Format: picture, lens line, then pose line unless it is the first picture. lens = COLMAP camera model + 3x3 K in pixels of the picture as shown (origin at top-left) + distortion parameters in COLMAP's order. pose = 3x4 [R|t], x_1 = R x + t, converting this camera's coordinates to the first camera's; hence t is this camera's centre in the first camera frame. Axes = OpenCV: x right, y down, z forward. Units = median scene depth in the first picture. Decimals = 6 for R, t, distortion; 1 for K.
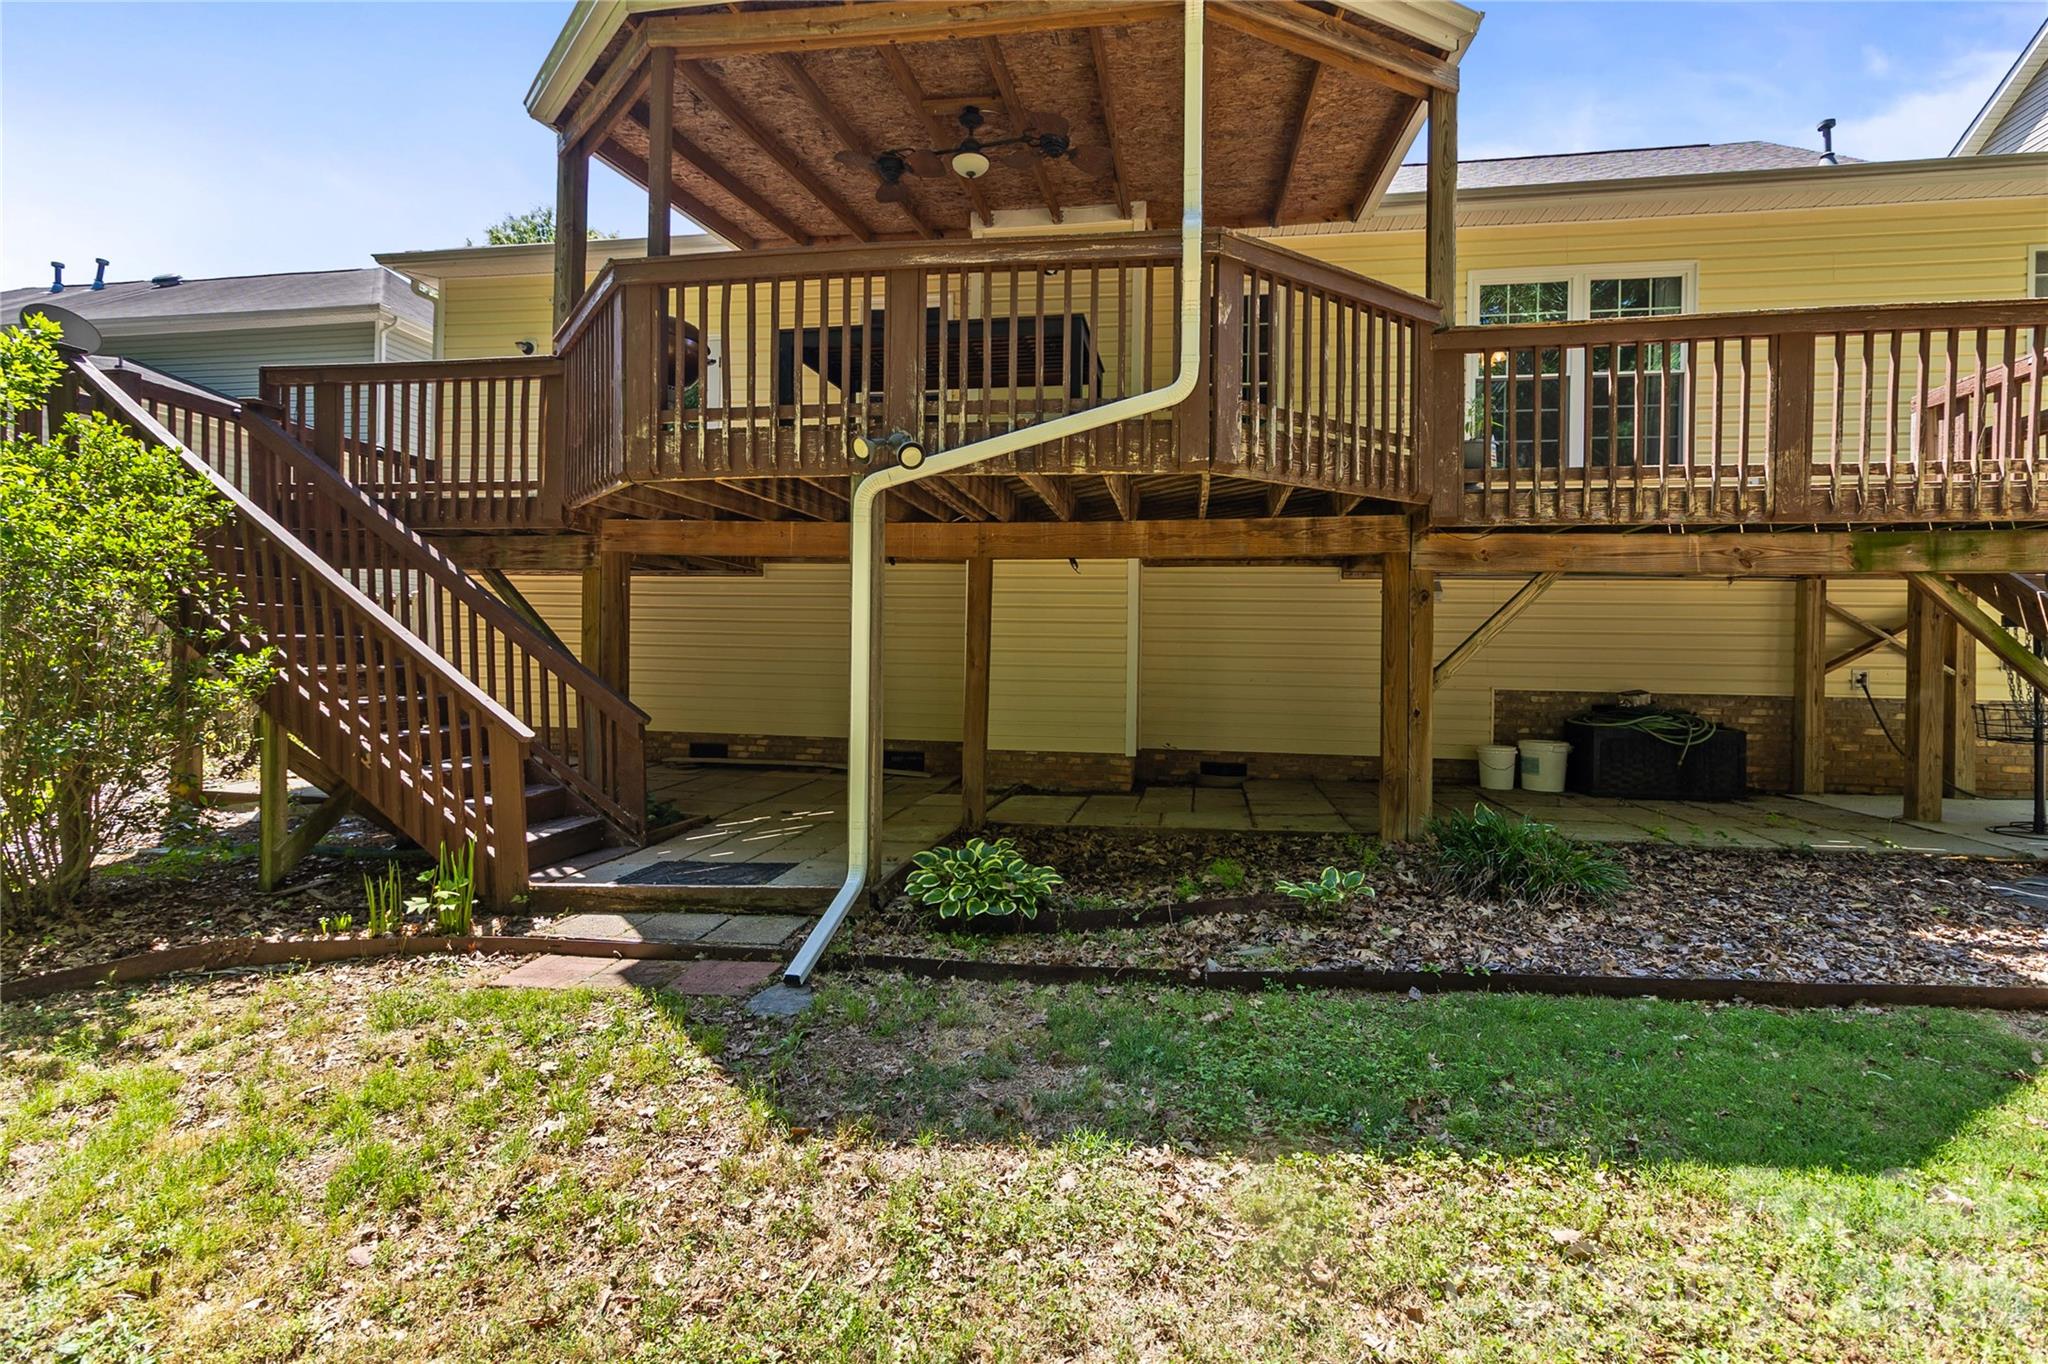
lens RADIAL K [[918.7, 0, 994.2], [0, 918.7, 673.5], [0, 0, 1]] dist [-0.018902, -0.000006]
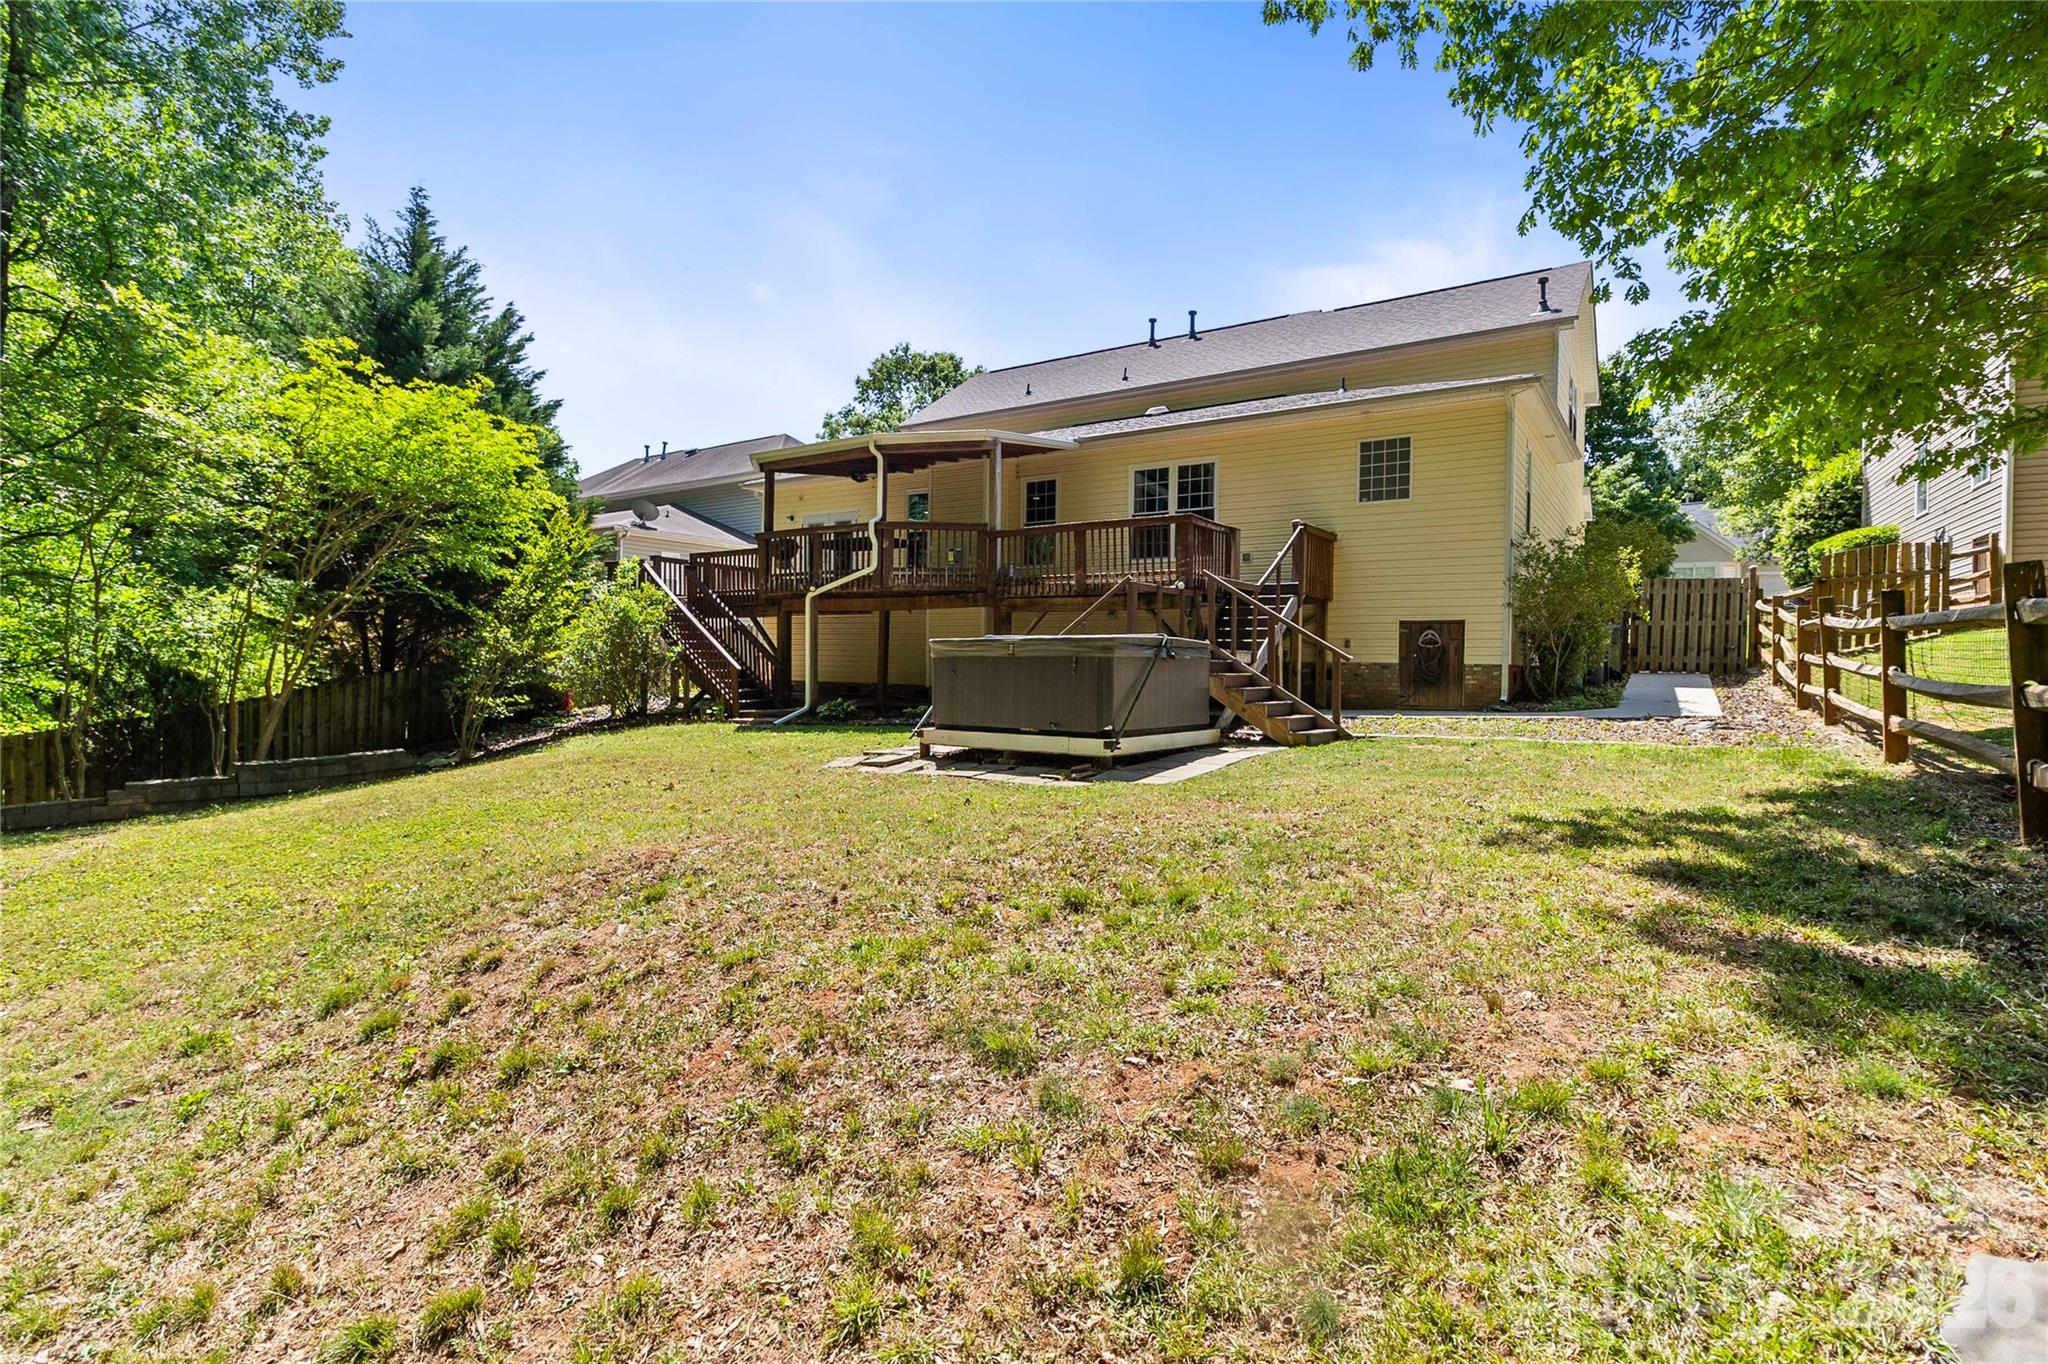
lens RADIAL K [[937.1, 0, 1039.3], [0, 937.1, 661.5], [0, 0, 1]] dist [0.000775, -0.000063]
pose [[0.914364, 0.000533, -0.404892, 1.710494], [-0.003304, 0.999976, -0.006145, 0.056141], [0.404879, 0.006956, 0.914344, -1.570069]]
